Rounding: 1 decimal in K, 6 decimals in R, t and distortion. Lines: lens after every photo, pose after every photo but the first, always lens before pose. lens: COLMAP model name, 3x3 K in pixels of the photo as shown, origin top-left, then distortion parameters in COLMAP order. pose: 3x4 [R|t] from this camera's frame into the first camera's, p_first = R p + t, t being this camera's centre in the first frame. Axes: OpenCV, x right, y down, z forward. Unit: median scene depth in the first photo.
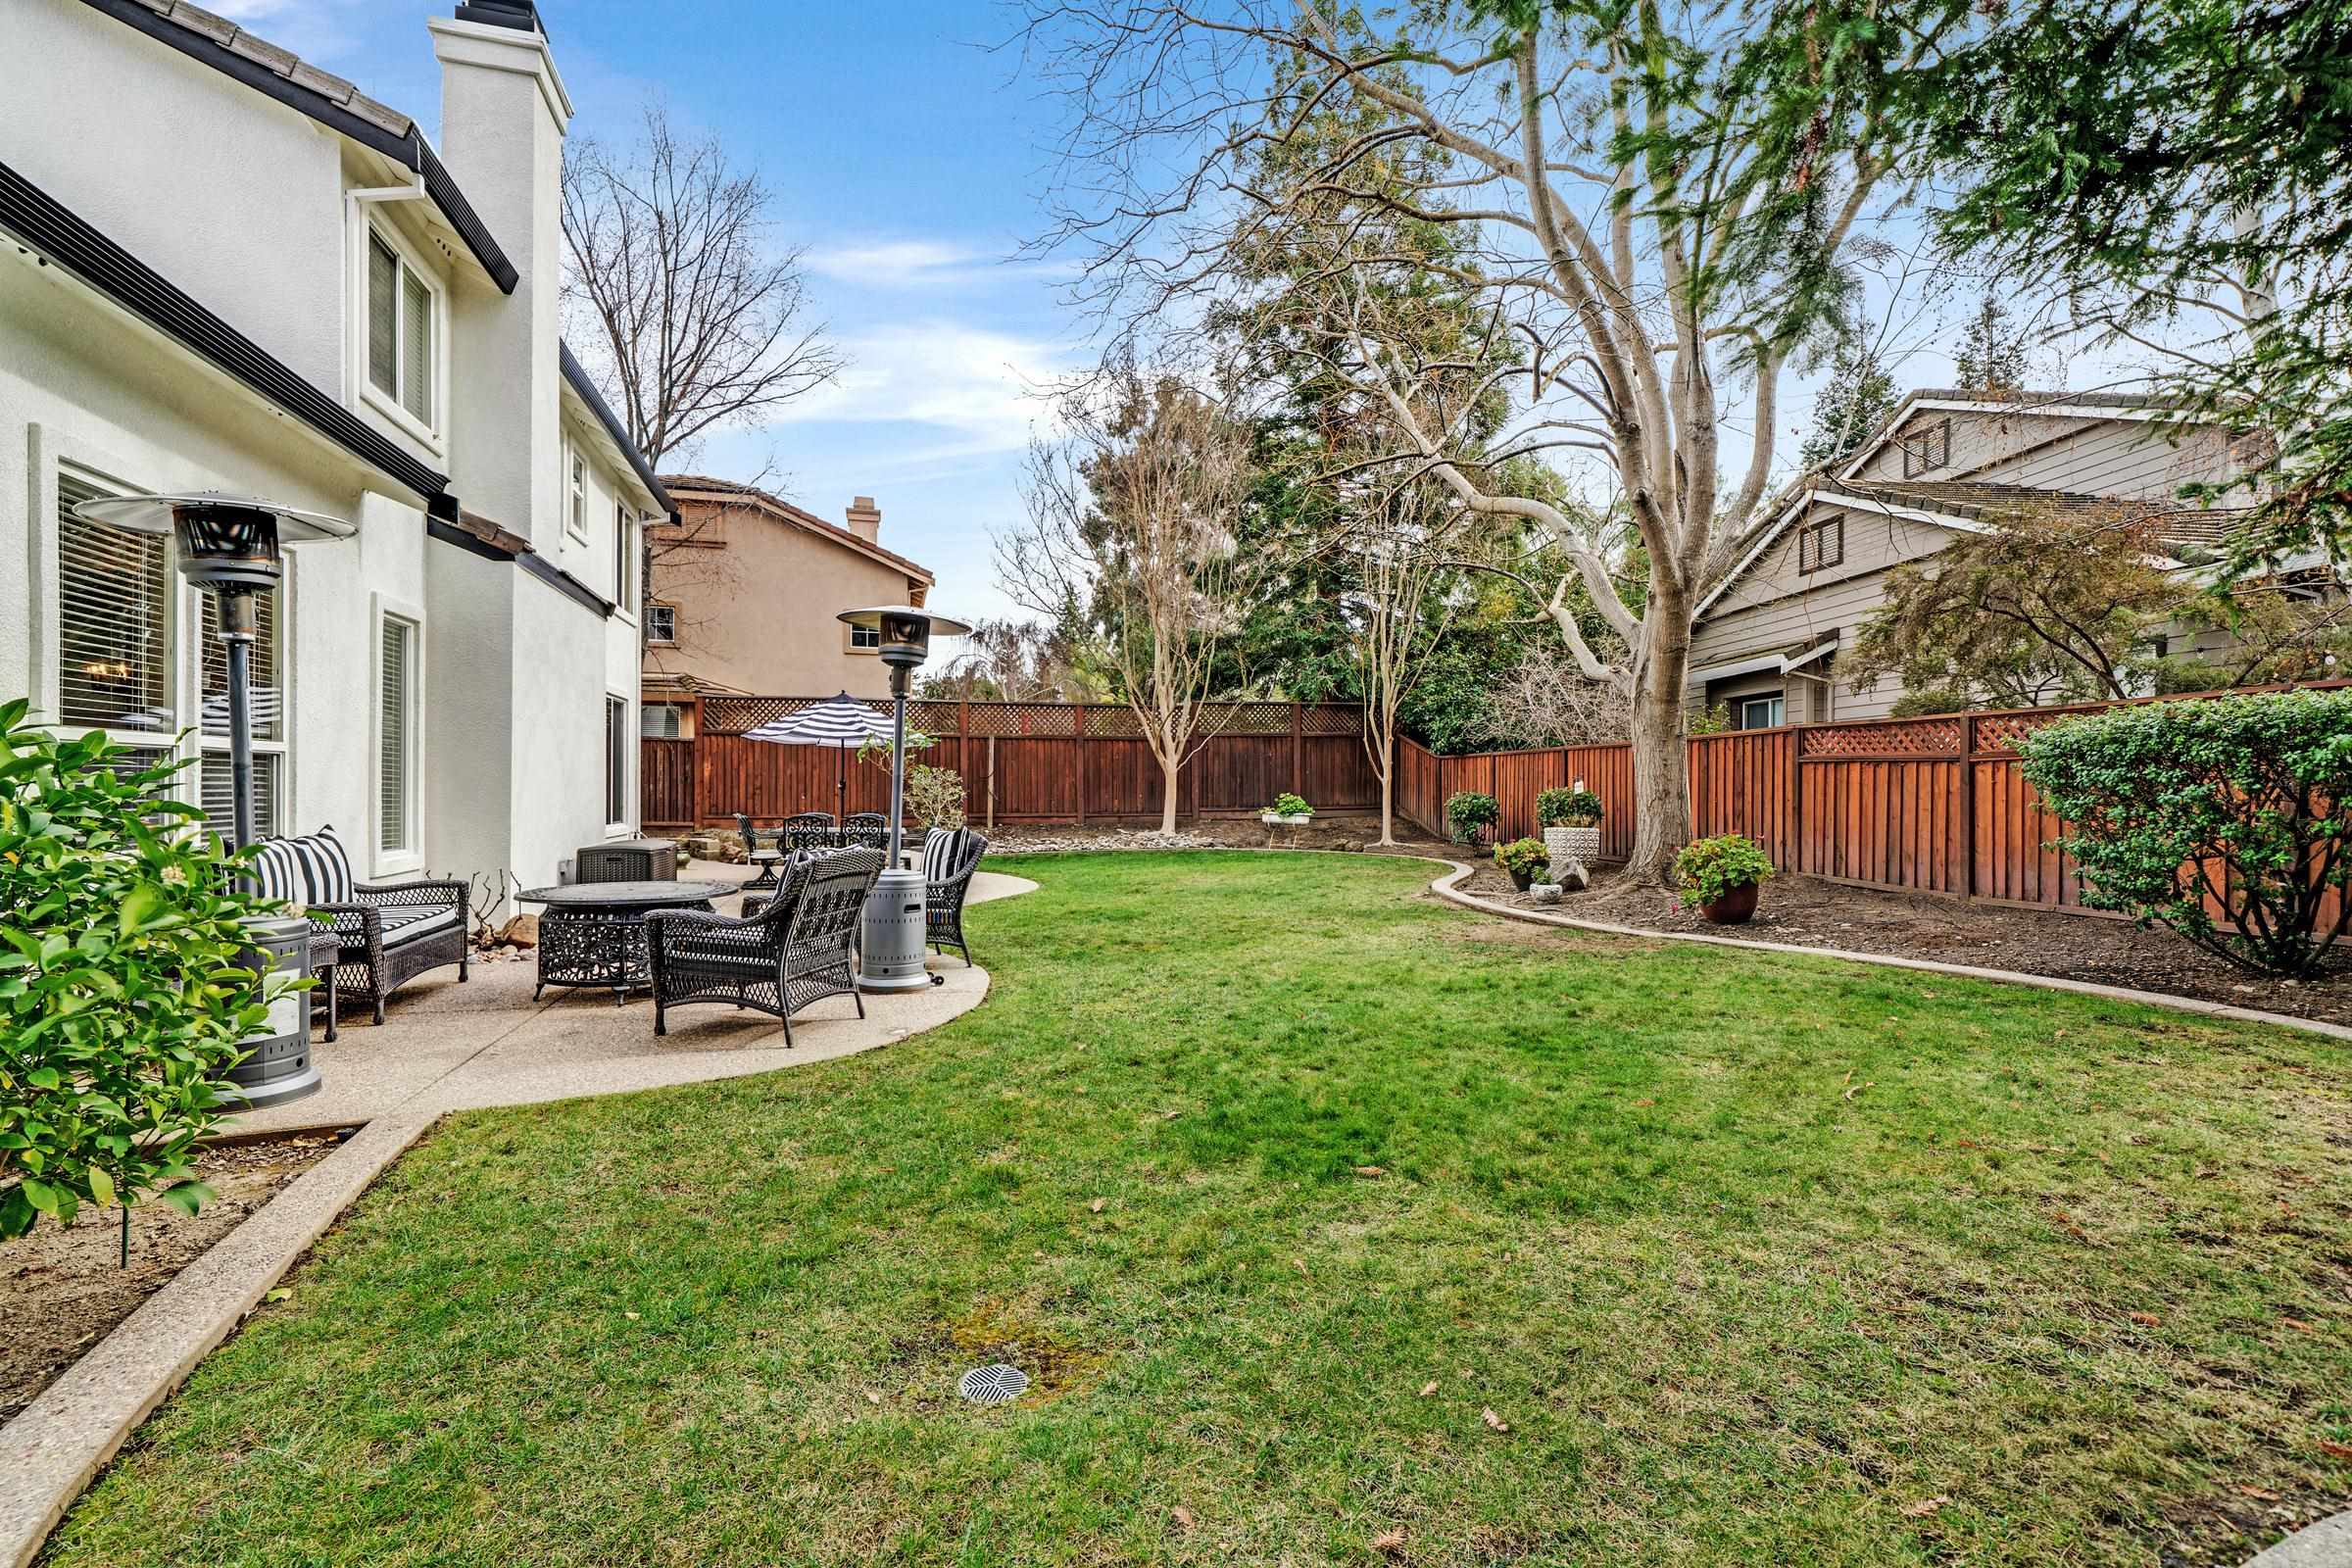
lens RADIAL K [[1051.8, 0, 1184.6], [0, 1051.8, 780.2], [0, 0, 1]] dist [0.001205, -0.000315]
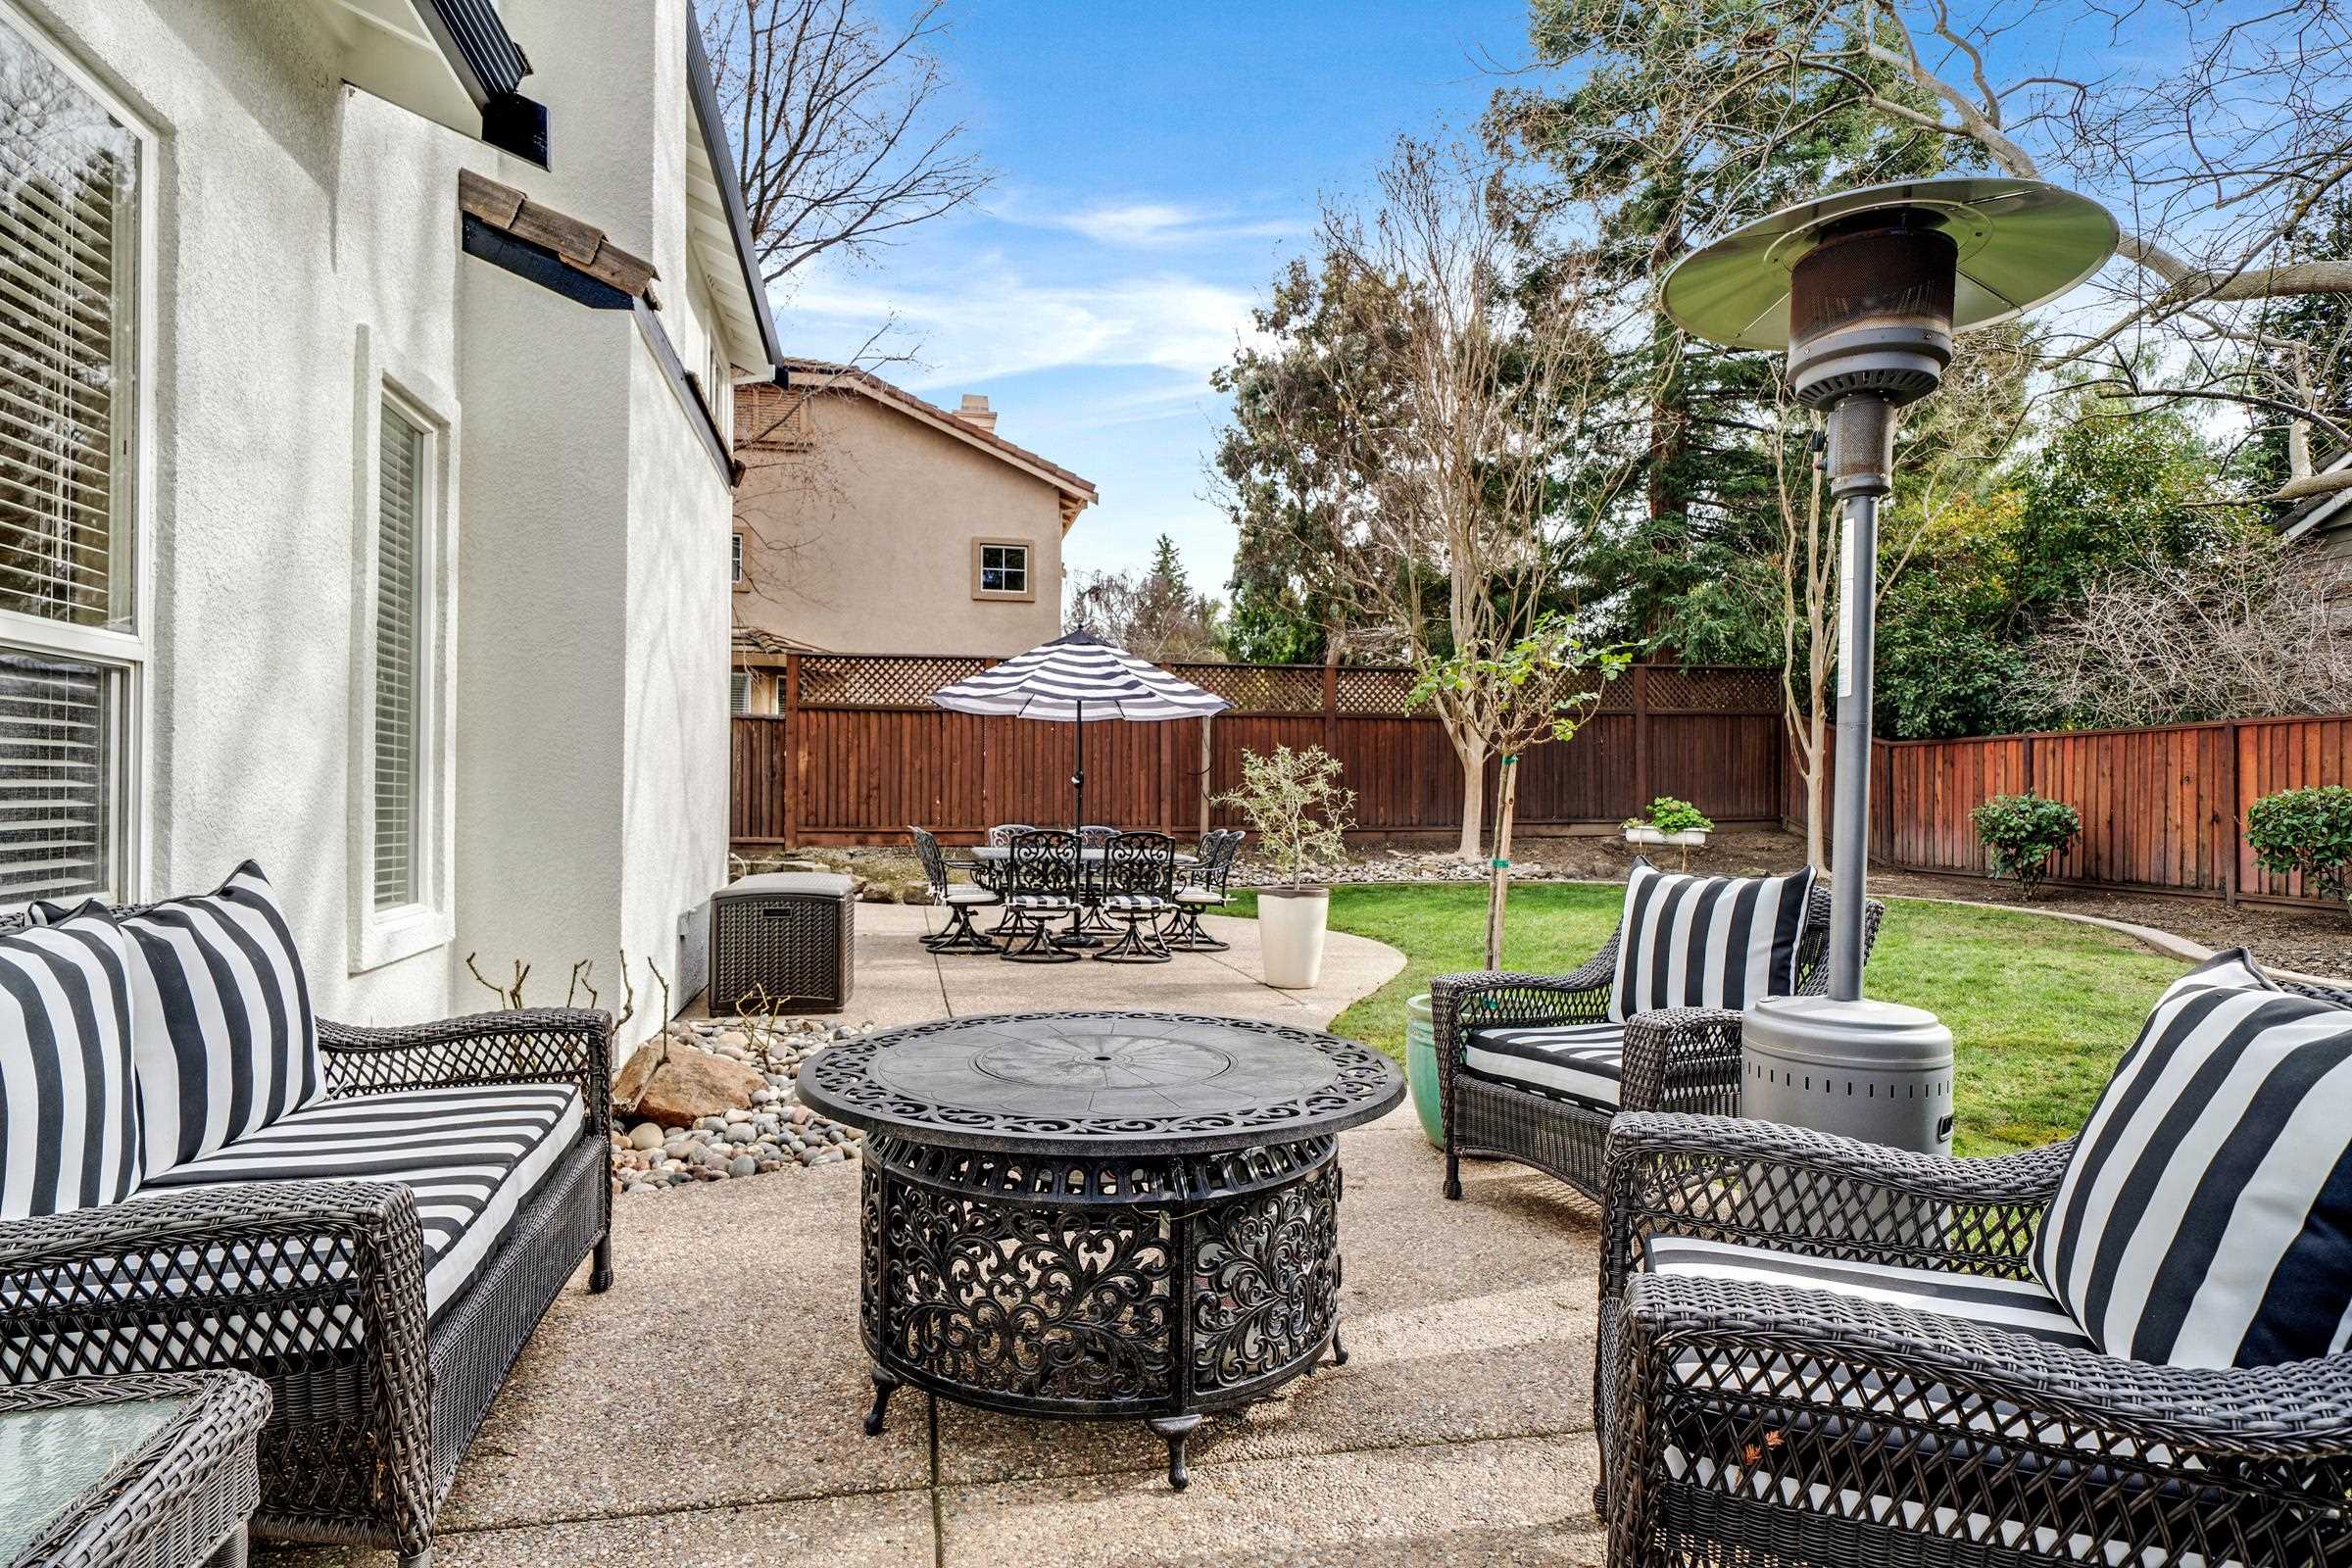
lens RADIAL K [[1230.4, 0, 1165.0], [0, 1230.4, 779.7], [0, 0, 1]] dist [0.000297, 0.000657]
pose [[0.998138, 0.002831, -0.060926, -0.165172], [-0.003136, 0.999983, -0.004912, 0.005697], [0.060911, 0.005094, 0.998130, 0.207604]]
